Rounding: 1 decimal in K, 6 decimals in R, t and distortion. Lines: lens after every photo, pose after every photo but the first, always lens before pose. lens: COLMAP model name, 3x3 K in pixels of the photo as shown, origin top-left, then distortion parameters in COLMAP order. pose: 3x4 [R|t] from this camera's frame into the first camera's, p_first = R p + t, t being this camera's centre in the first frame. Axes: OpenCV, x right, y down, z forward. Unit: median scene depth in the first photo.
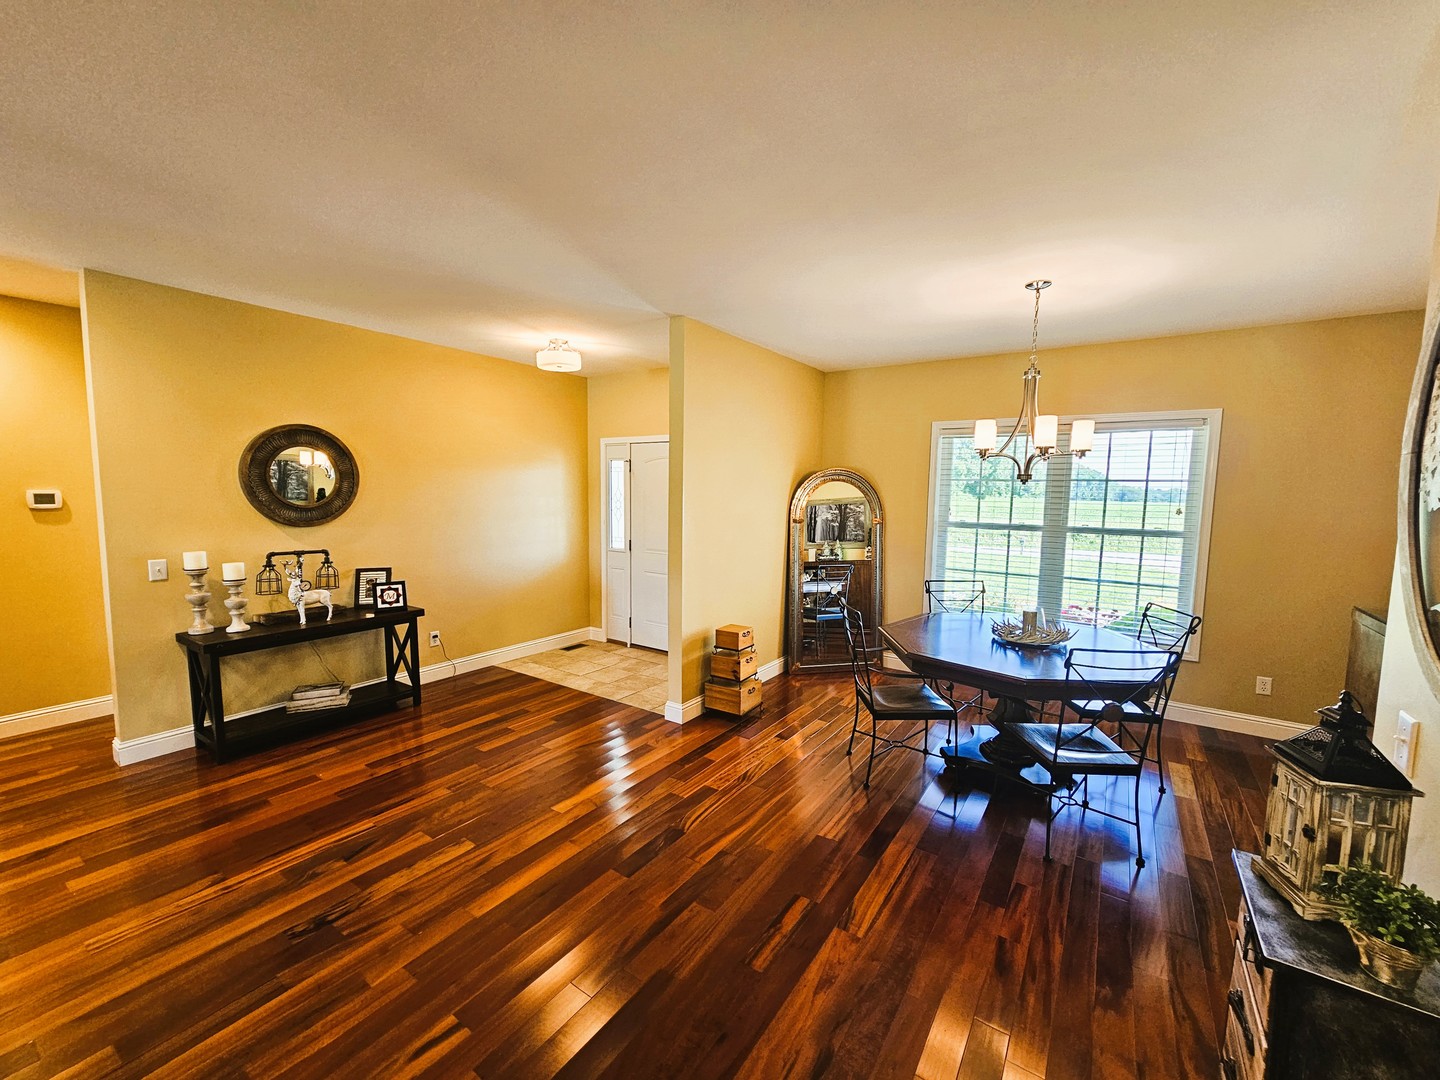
lens RADIAL K [[589.3, 0, 726.7], [0, 589.3, 539.4], [0, 0, 1]] dist [0.003427, -0.000473]
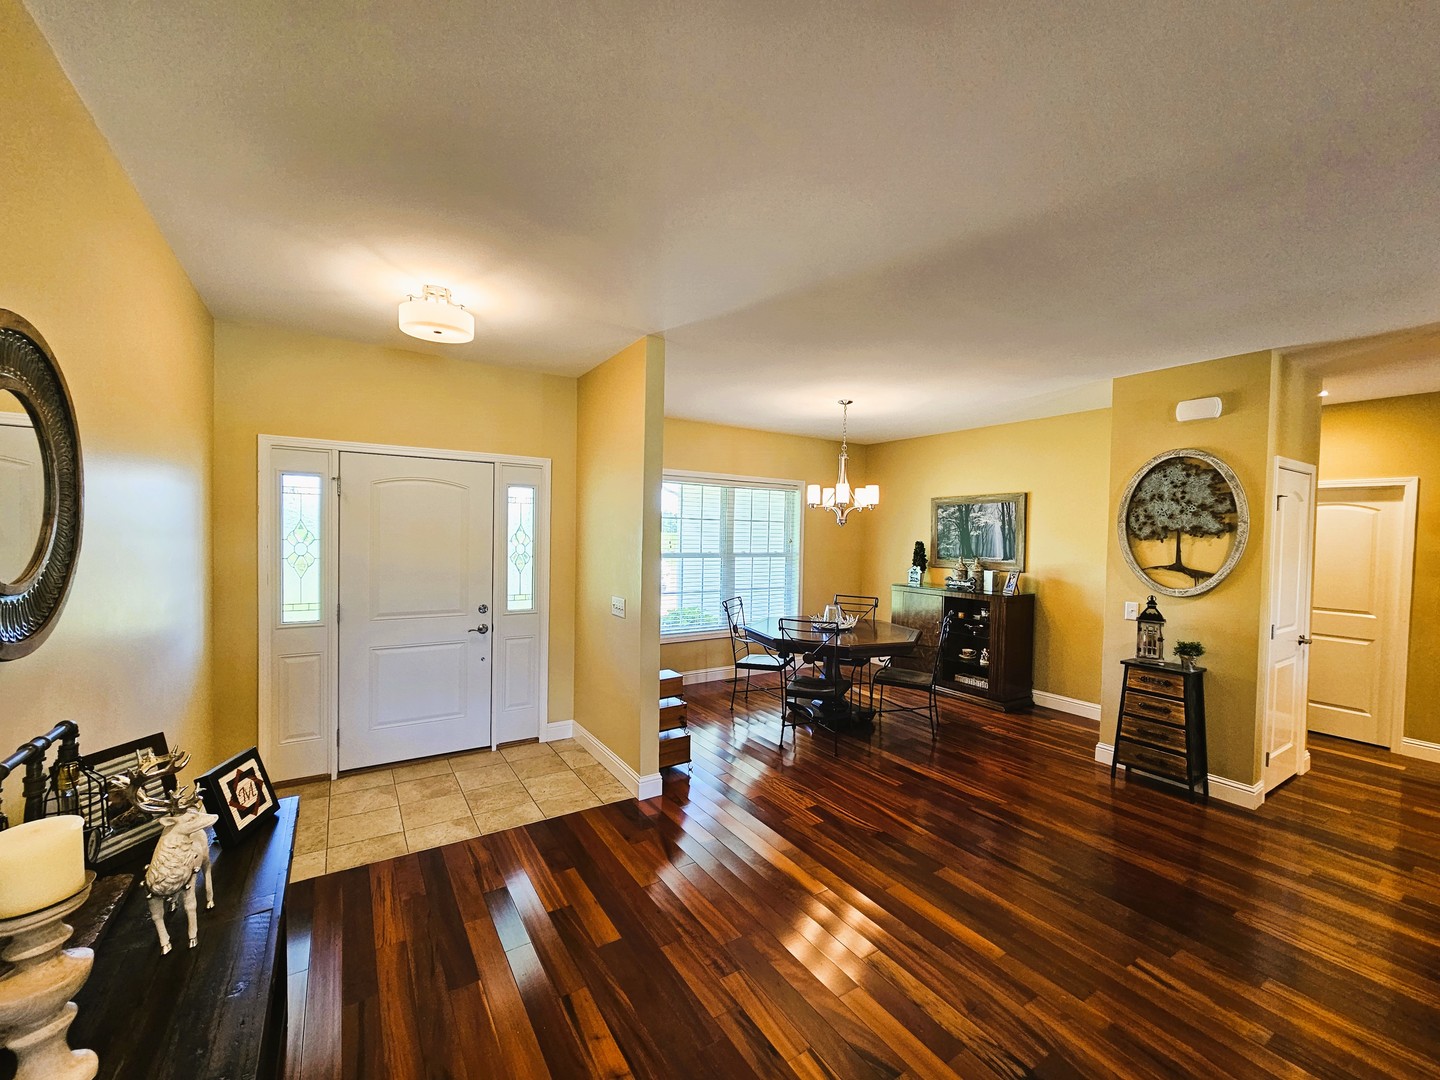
lens RADIAL K [[589.3, 0, 722.4], [0, 589.3, 545.3], [0, 0, 1]] dist [0.003427, -0.000473]
pose [[0.385902, -0.029982, 0.922052, -0.756488], [0.063844, 0.997943, 0.005730, -0.051194], [-0.920328, 0.056656, 0.387023, 0.499664]]
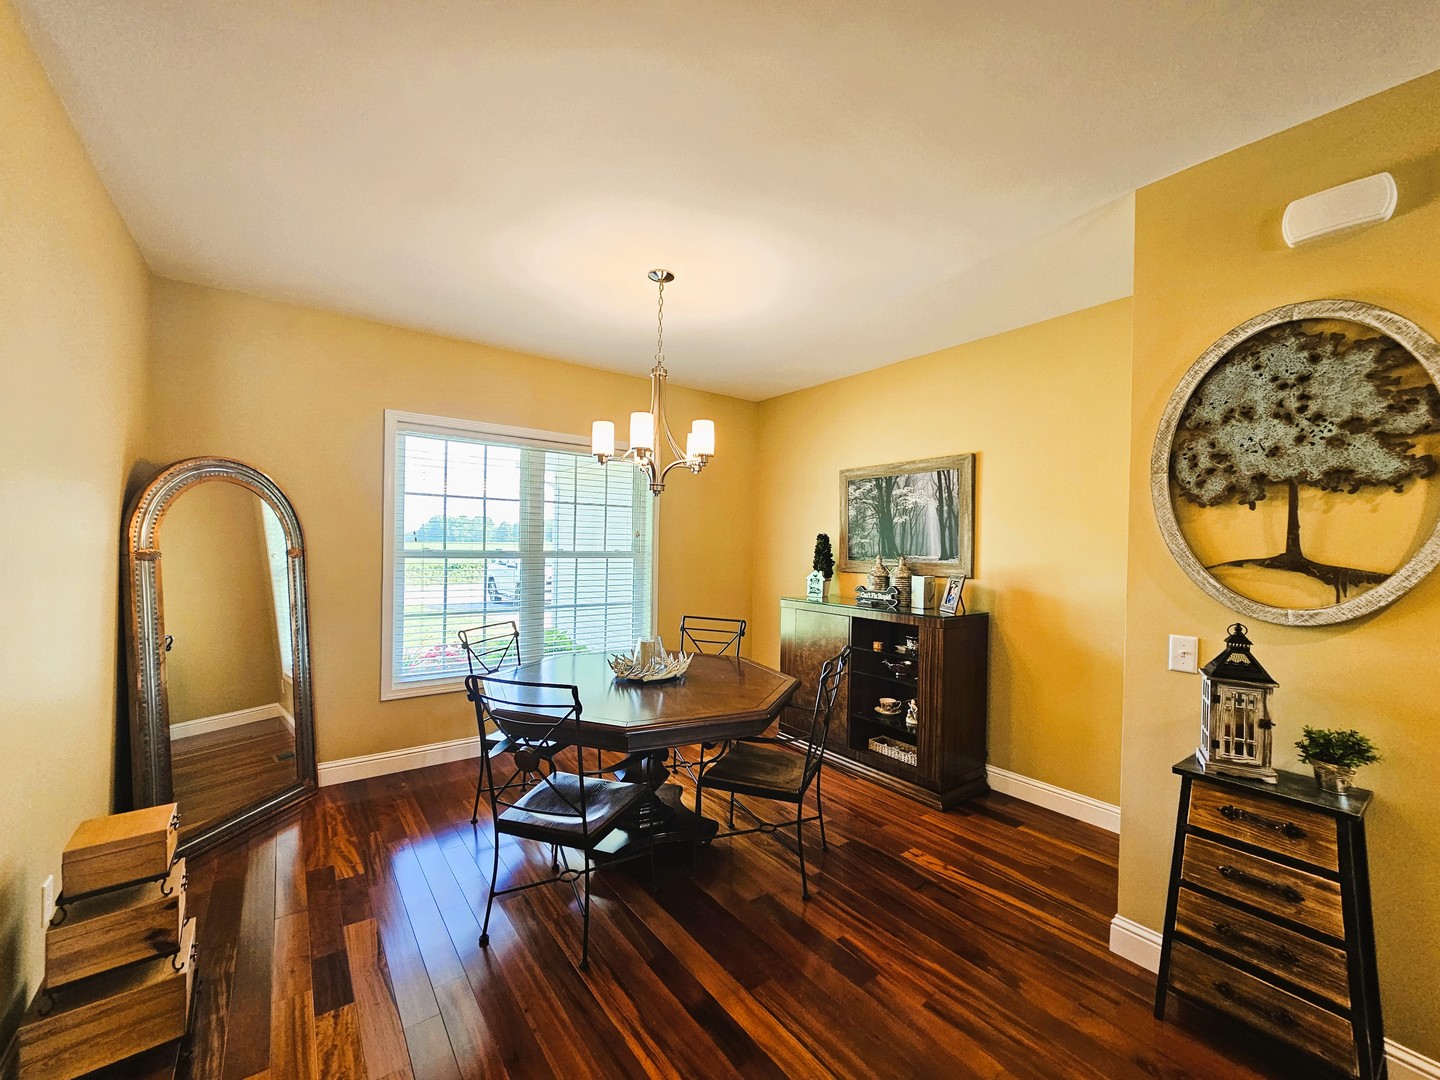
lens RADIAL K [[589.3, 0, 723.0], [0, 589.3, 545.0], [0, 0, 1]] dist [0.003427, -0.000473]
pose [[0.323284, -0.012462, 0.946220, -0.211096], [0.065669, 0.997798, -0.009295, -0.004802], [-0.944021, 0.065142, 0.323390, 0.454659]]
